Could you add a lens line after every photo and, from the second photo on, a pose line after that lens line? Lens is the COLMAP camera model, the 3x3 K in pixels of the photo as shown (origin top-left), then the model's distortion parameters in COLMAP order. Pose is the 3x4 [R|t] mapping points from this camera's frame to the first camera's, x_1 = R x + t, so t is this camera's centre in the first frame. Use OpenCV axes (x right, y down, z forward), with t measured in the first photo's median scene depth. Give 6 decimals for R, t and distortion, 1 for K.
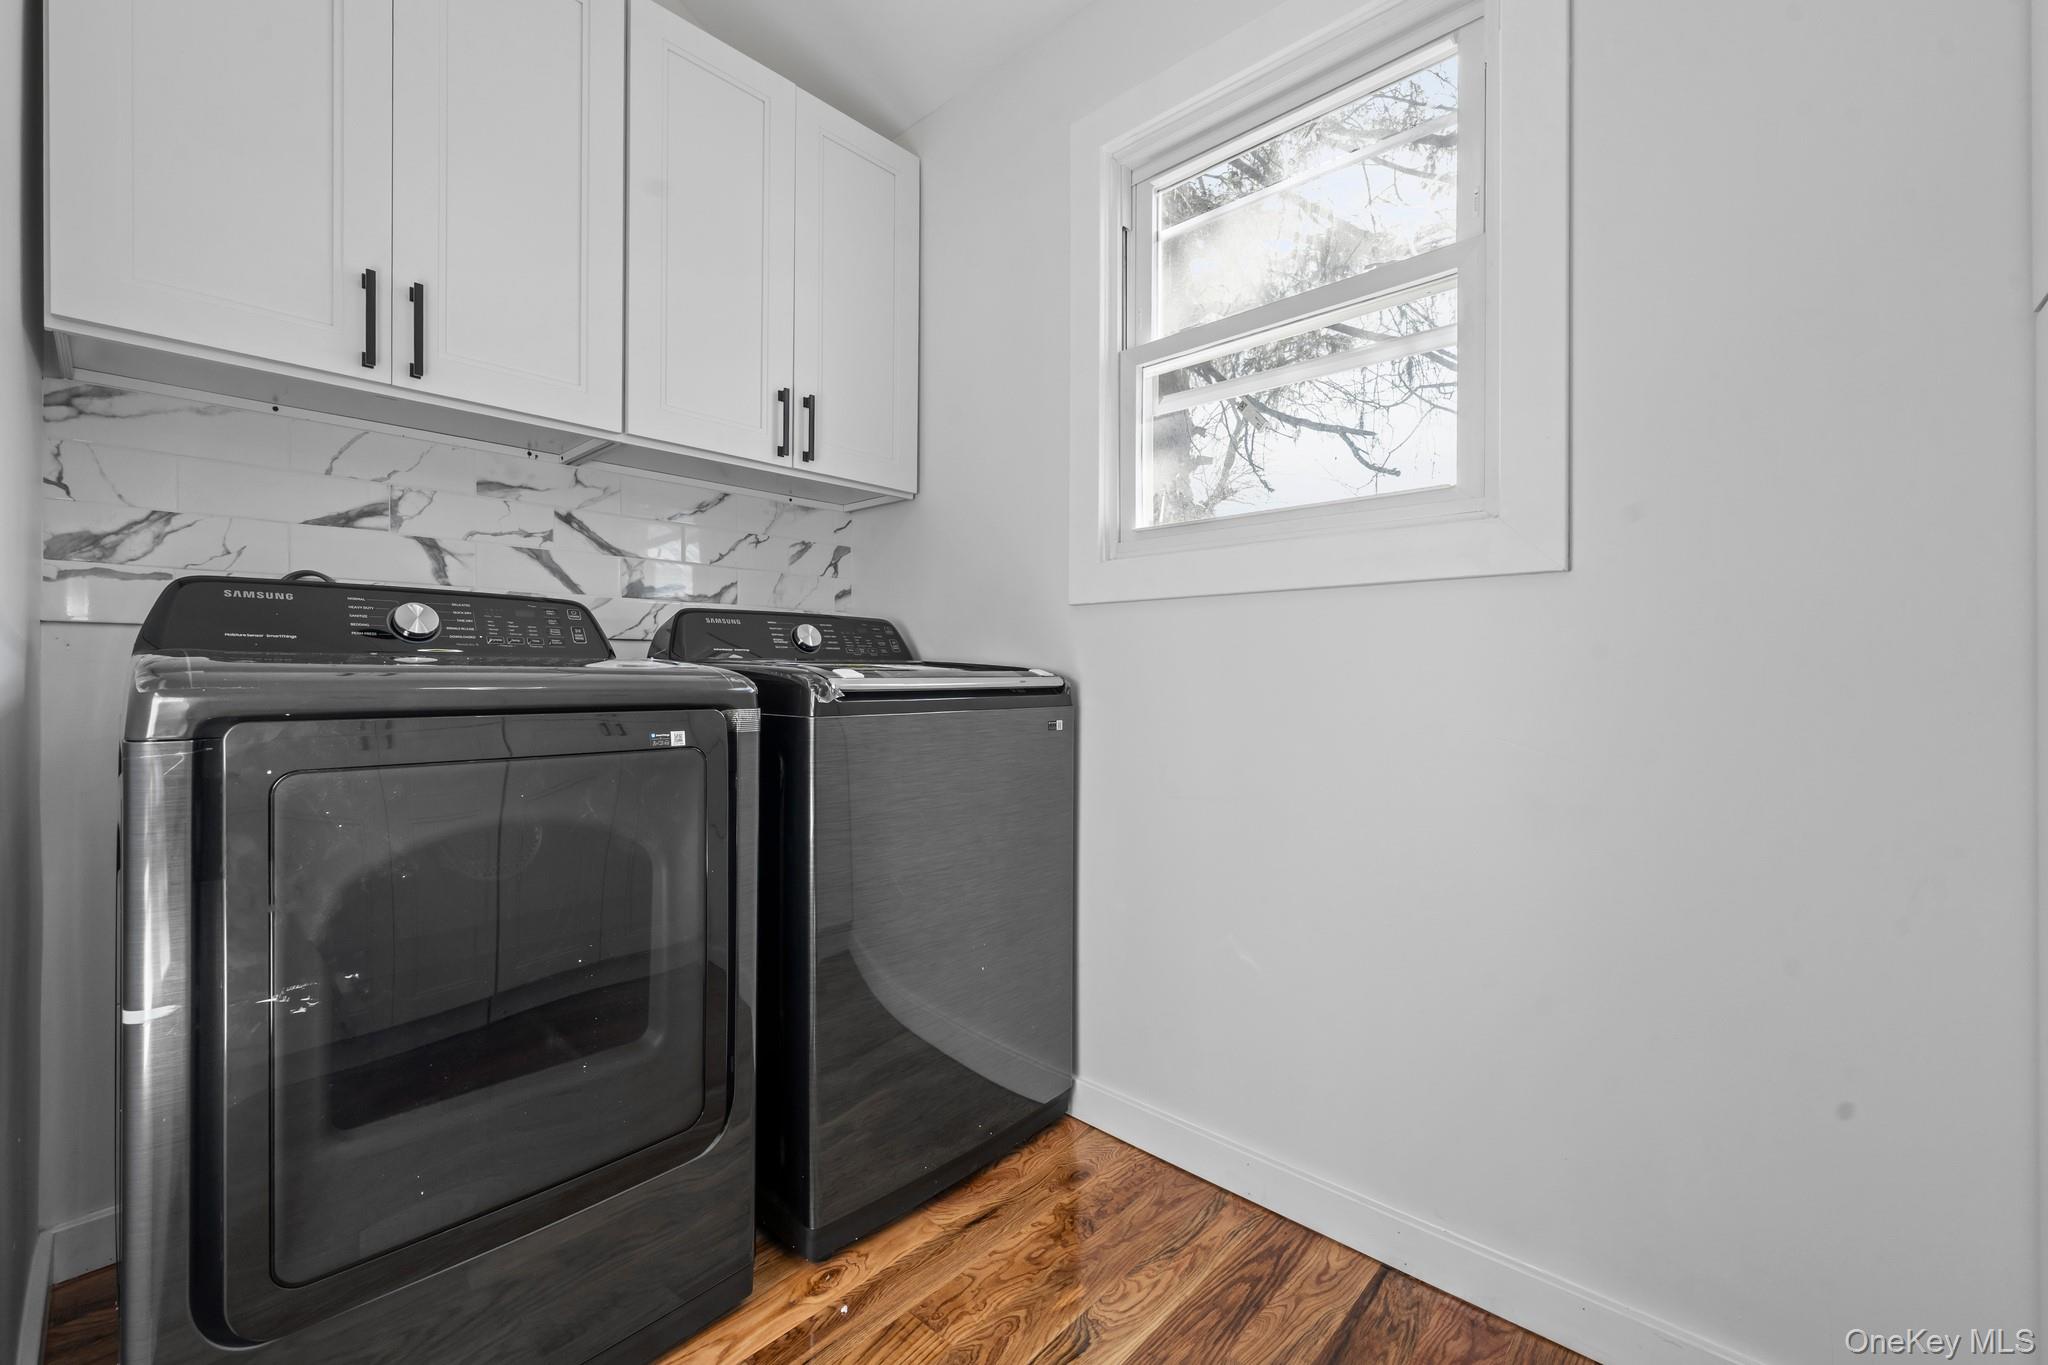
lens RADIAL K [[820.7, 0, 1029.7], [0, 820.7, 682.1], [0, 0, 1]] dist [0.002169, -0.000627]
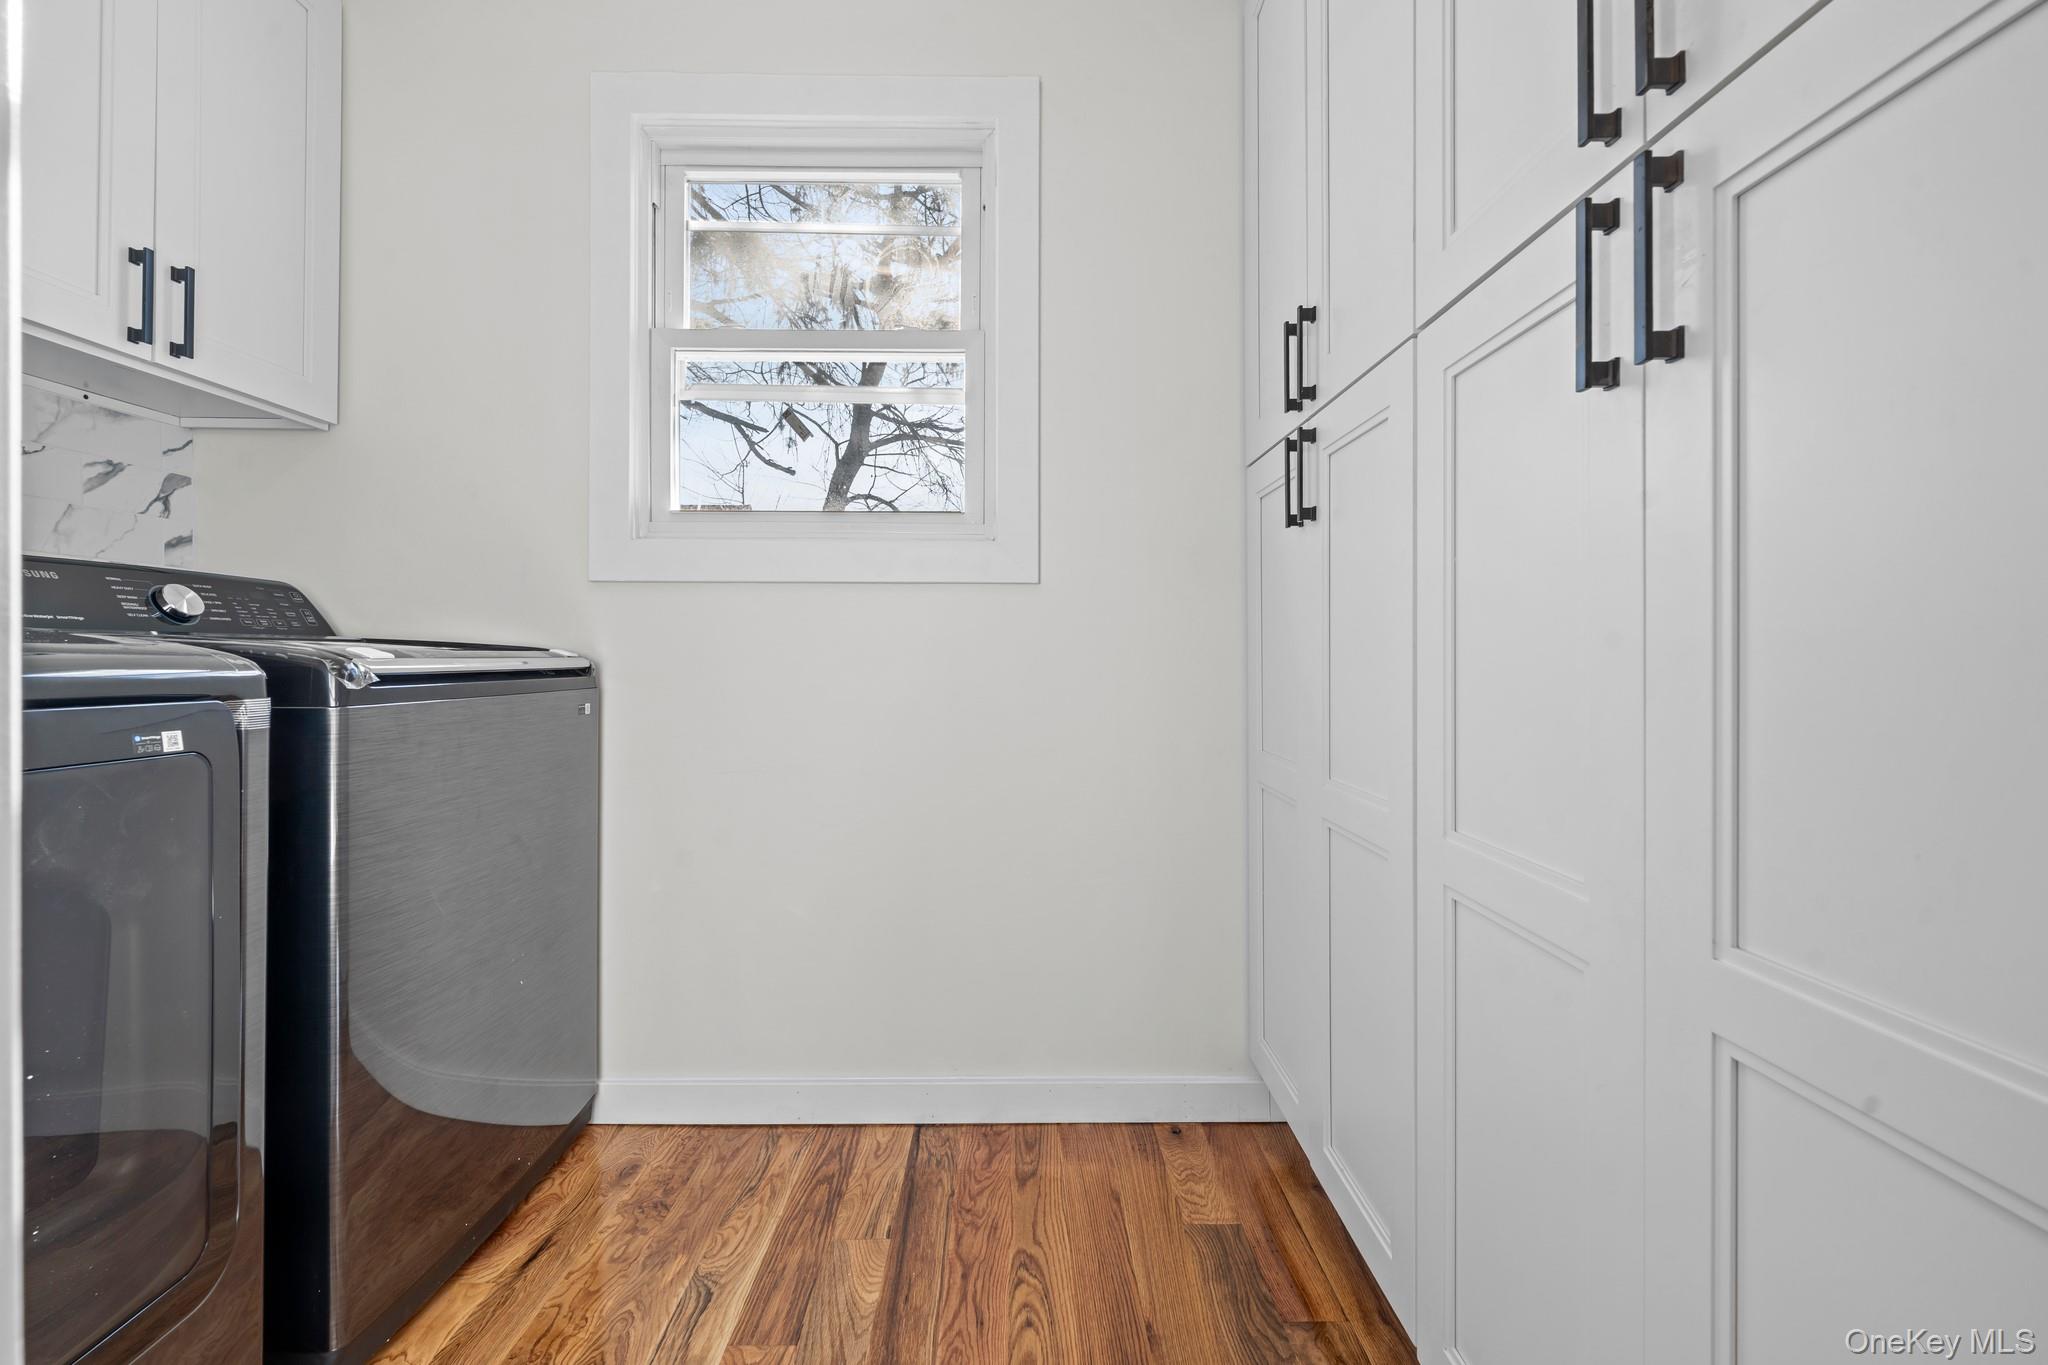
lens RADIAL K [[820.7, 0, 1015.7], [0, 820.7, 664.4], [0, 0, 1]] dist [0.002169, -0.000627]
pose [[0.739684, -0.004658, 0.672938, -0.262003], [0.004370, 0.999988, 0.002118, 0.001687], [-0.672940, 0.001374, 0.739696, -0.028963]]
